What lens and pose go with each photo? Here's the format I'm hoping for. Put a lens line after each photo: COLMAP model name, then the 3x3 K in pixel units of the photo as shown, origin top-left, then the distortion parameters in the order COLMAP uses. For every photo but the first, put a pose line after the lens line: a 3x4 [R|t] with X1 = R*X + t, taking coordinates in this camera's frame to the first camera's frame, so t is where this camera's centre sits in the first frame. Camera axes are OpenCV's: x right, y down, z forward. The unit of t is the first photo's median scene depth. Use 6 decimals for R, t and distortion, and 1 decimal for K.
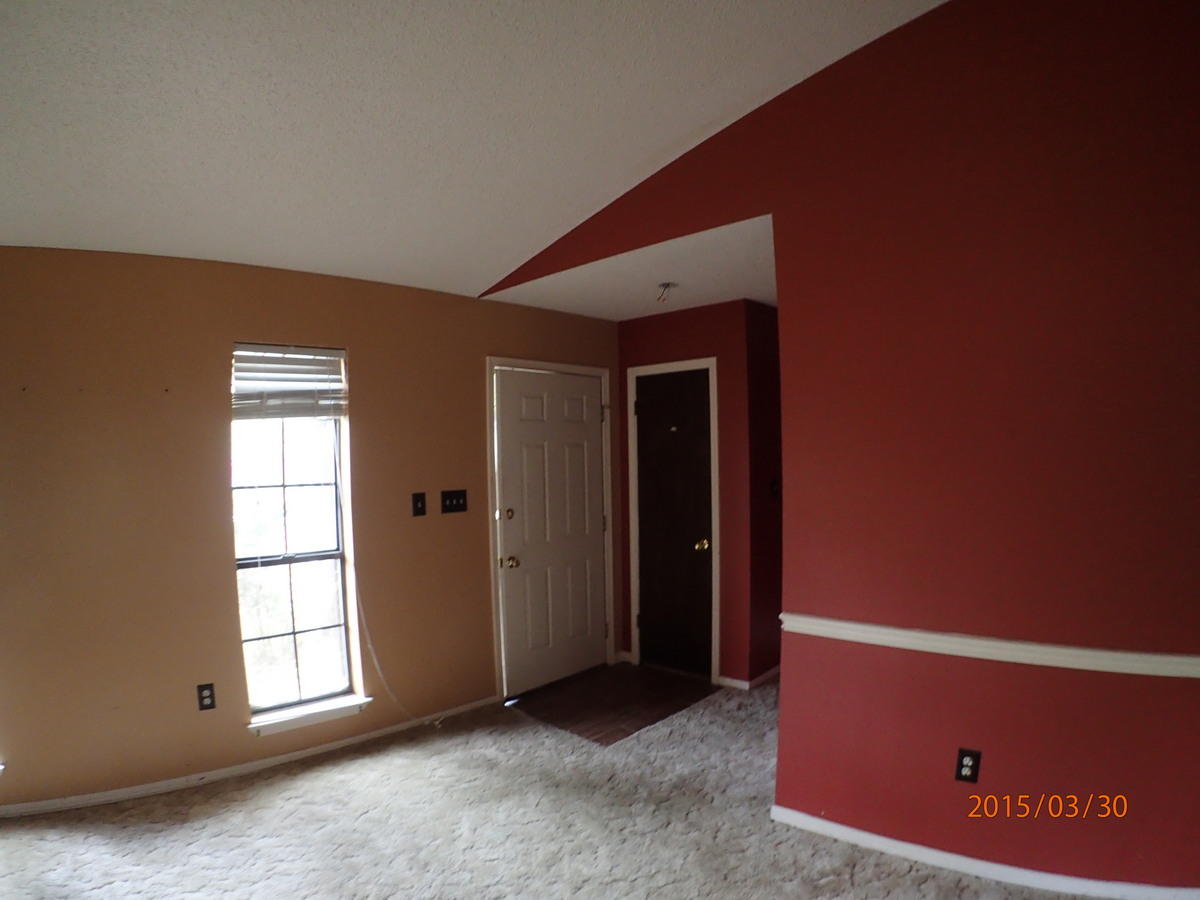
lens RADIAL K [[667.2, 0, 603.8], [0, 667.2, 452.4], [0, 0, 1]] dist [-0.240082, 0.049548]
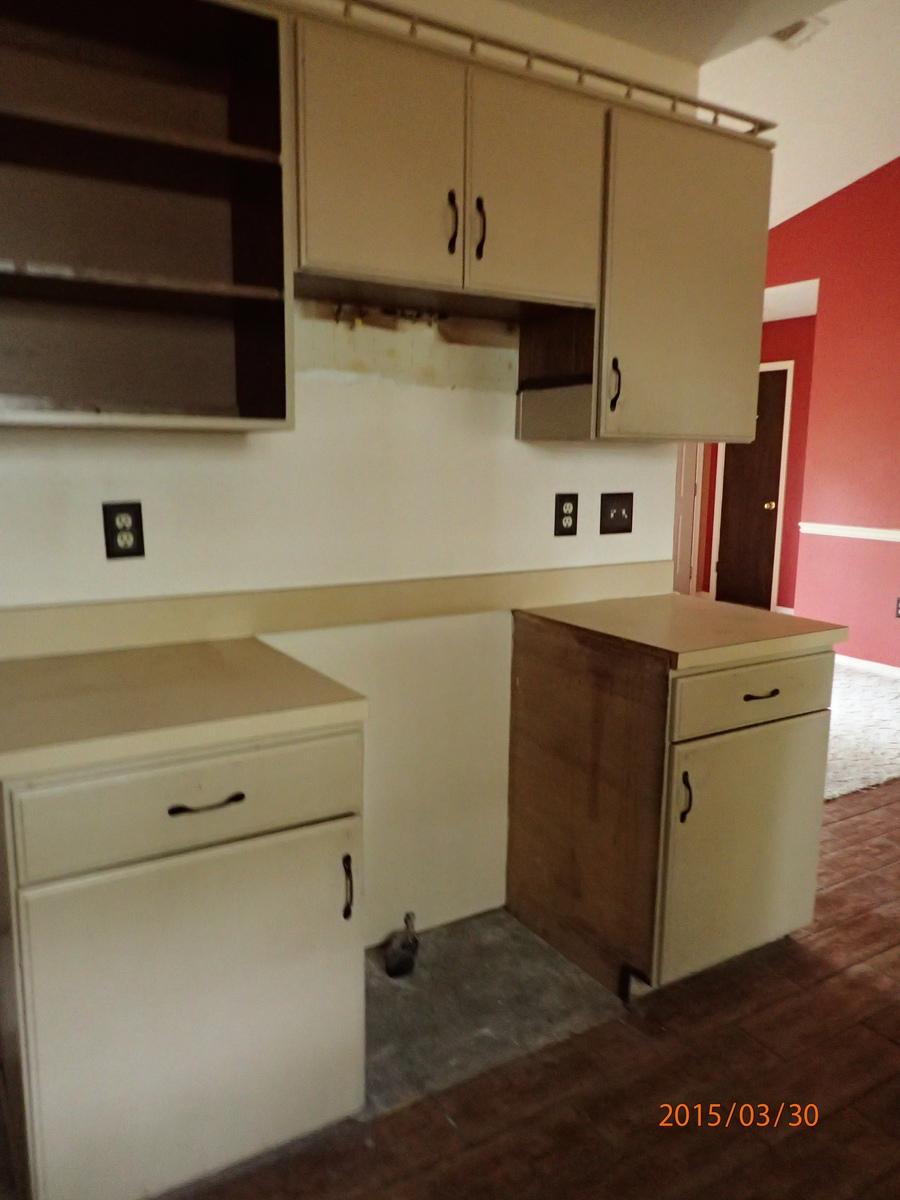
lens RADIAL K [[895.9, 0, 454.3], [0, 895.9, 600.5], [0, 0, 1]] dist [-0.000138, 0.000805]
pose [[0.966323, 0.071133, -0.247306, -0.006596], [-0.031254, 0.986364, 0.161587, 0.057109], [0.255428, -0.148416, 0.955369, -0.919872]]
